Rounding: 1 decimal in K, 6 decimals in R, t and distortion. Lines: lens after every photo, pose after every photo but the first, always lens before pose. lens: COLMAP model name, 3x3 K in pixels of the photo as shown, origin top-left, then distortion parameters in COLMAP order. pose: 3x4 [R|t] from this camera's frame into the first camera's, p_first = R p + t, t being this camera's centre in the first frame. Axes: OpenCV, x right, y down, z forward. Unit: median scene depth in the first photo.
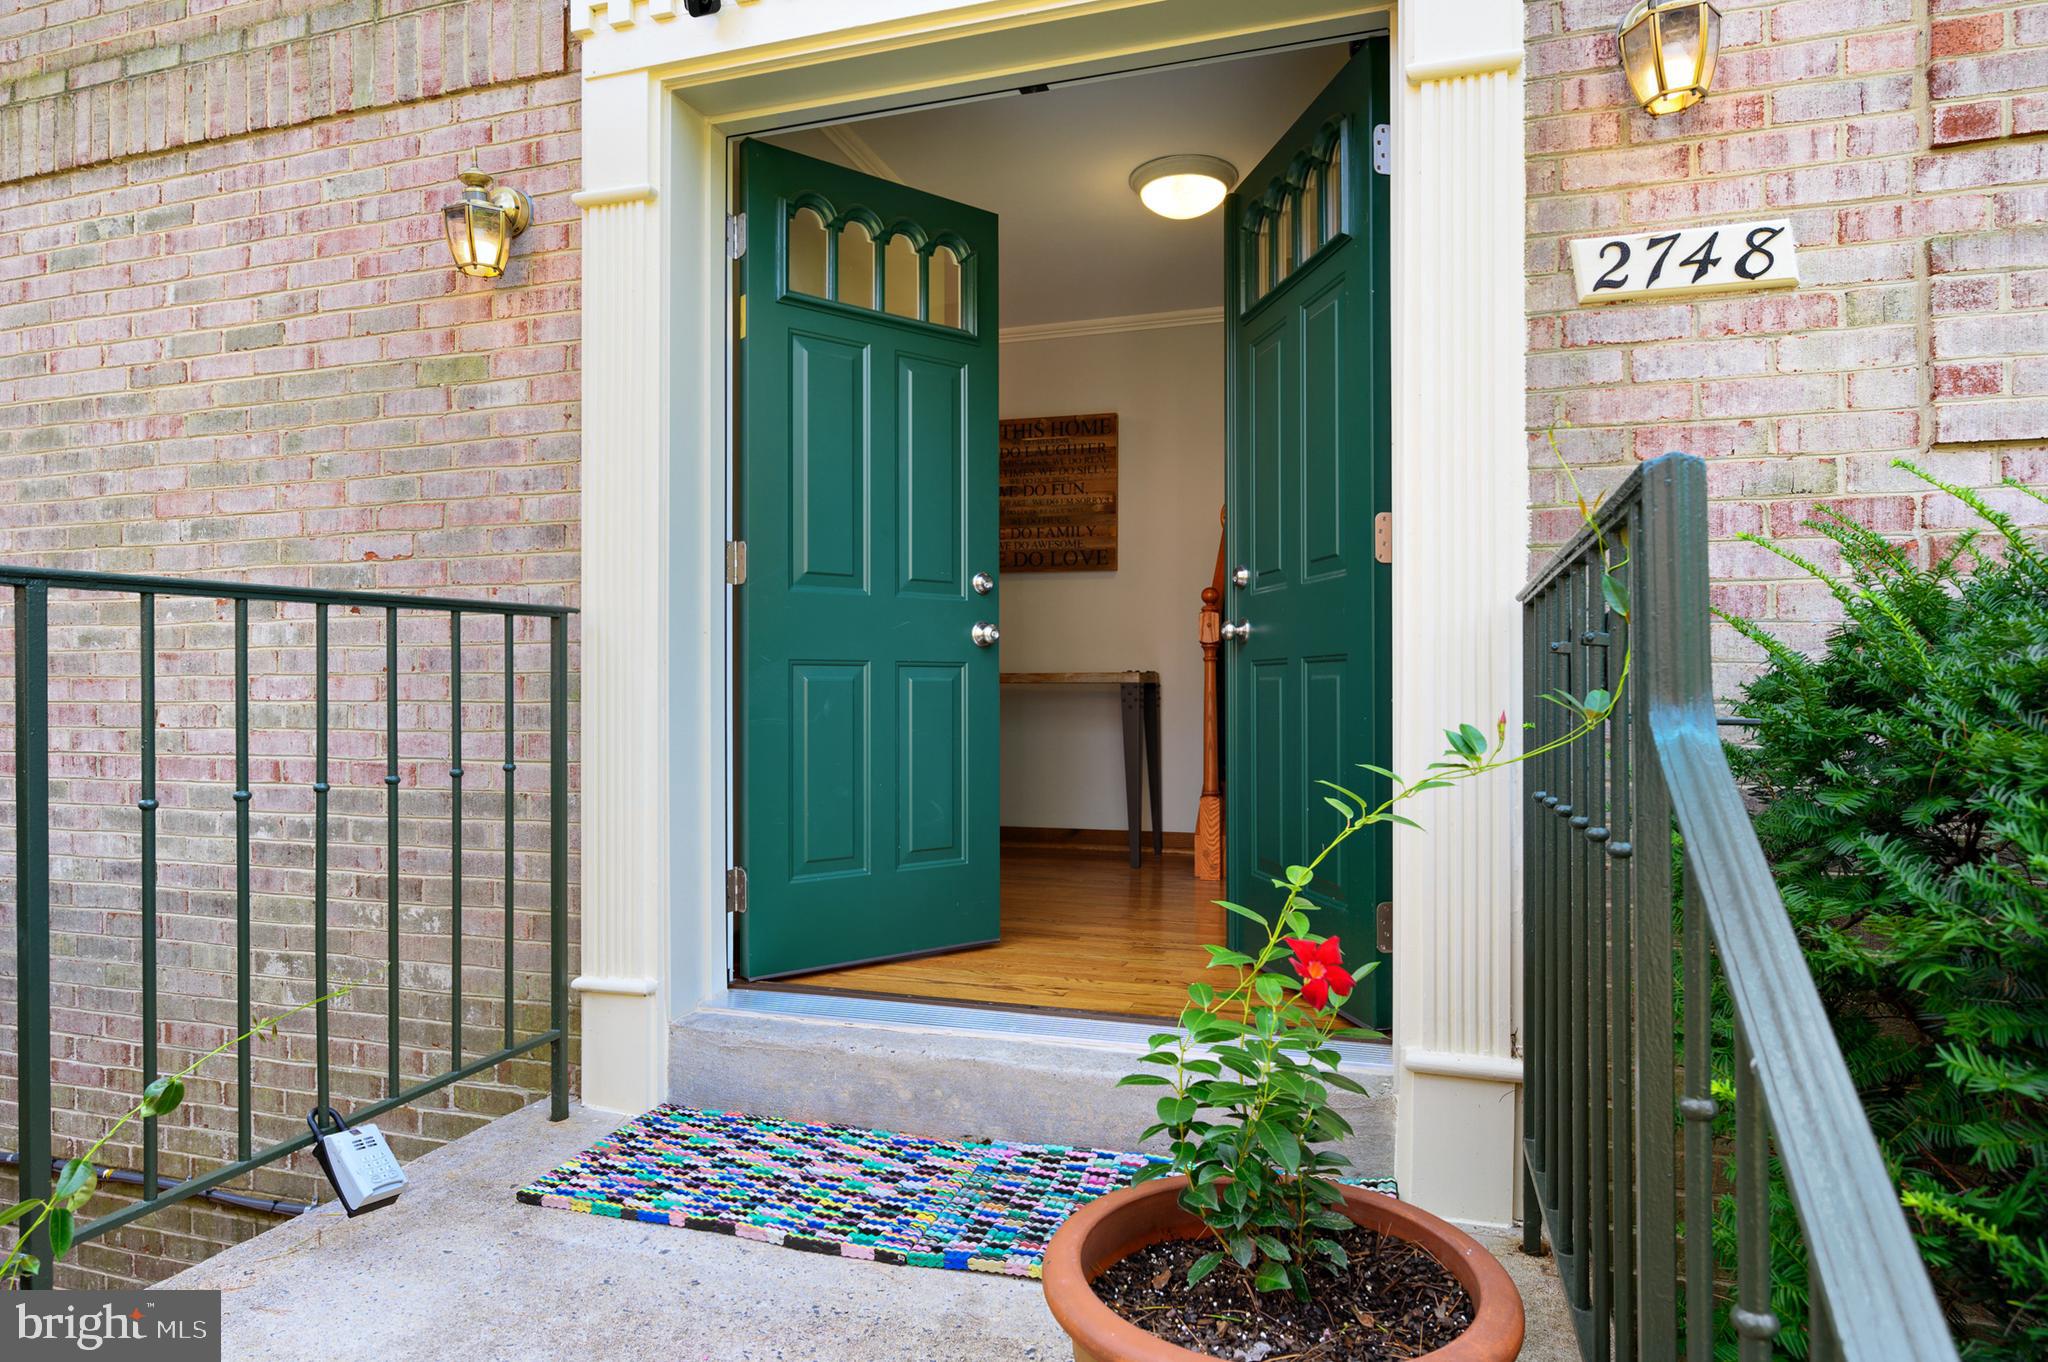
lens RADIAL K [[1219.9, 0, 1024.9], [0, 1219.9, 681.3], [0, 0, 1]] dist [-0.004554, 0.002582]
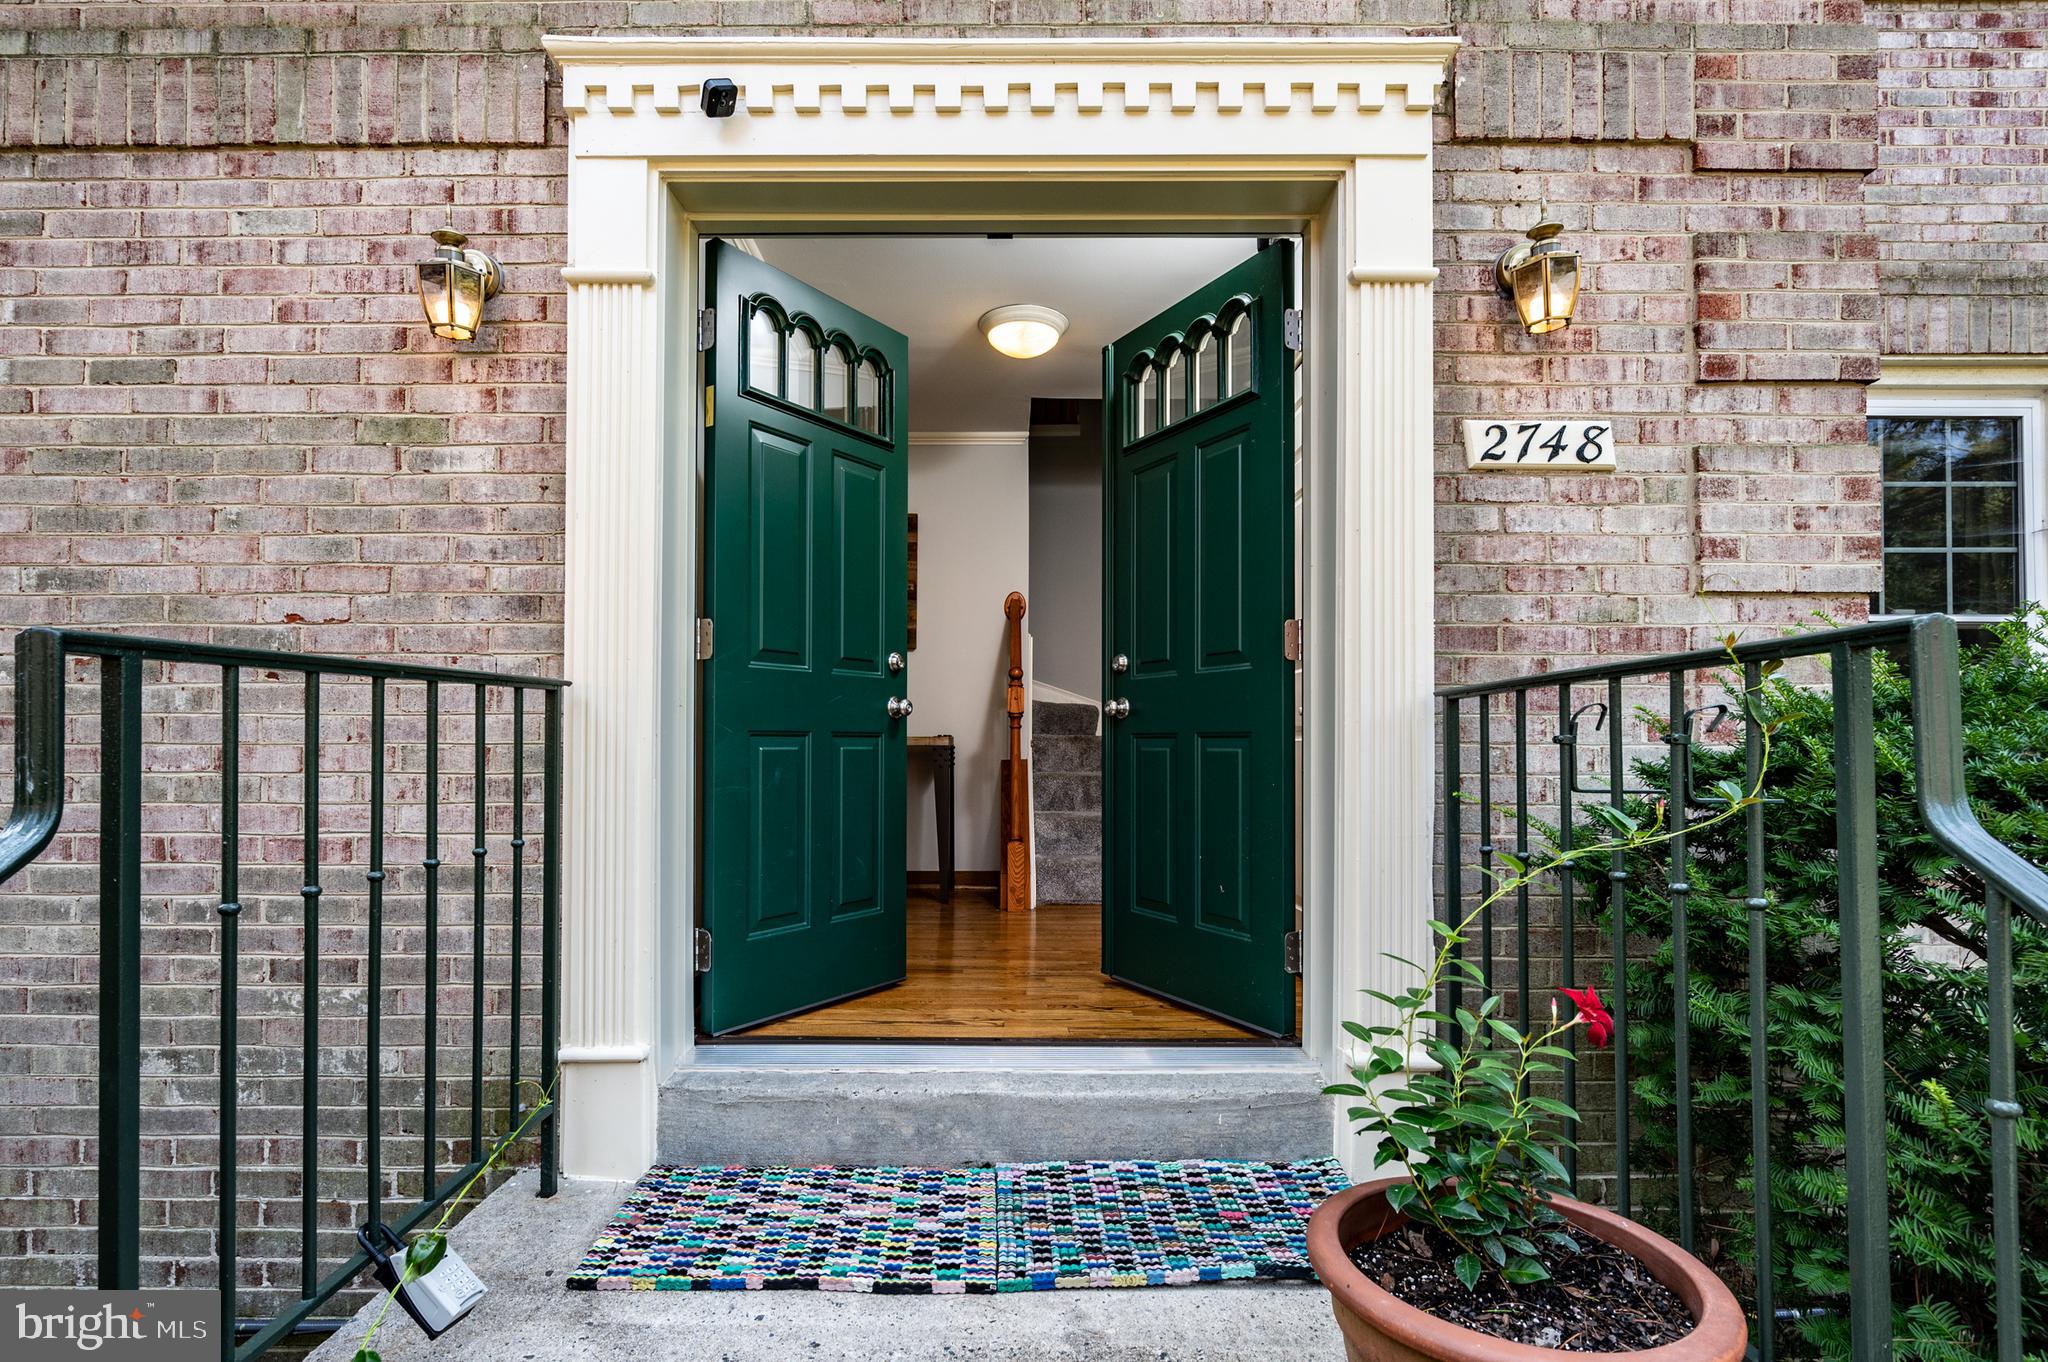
lens RADIAL K [[1017.7, 0, 1026.3], [0, 1017.7, 728.0], [0, 0, 1]] dist [0.000049, -0.000696]
pose [[0.951514, 0.007560, 0.307511, -0.251829], [-0.005573, 0.999958, -0.007340, -0.016364], [-0.307554, 0.005271, 0.951516, 0.082596]]
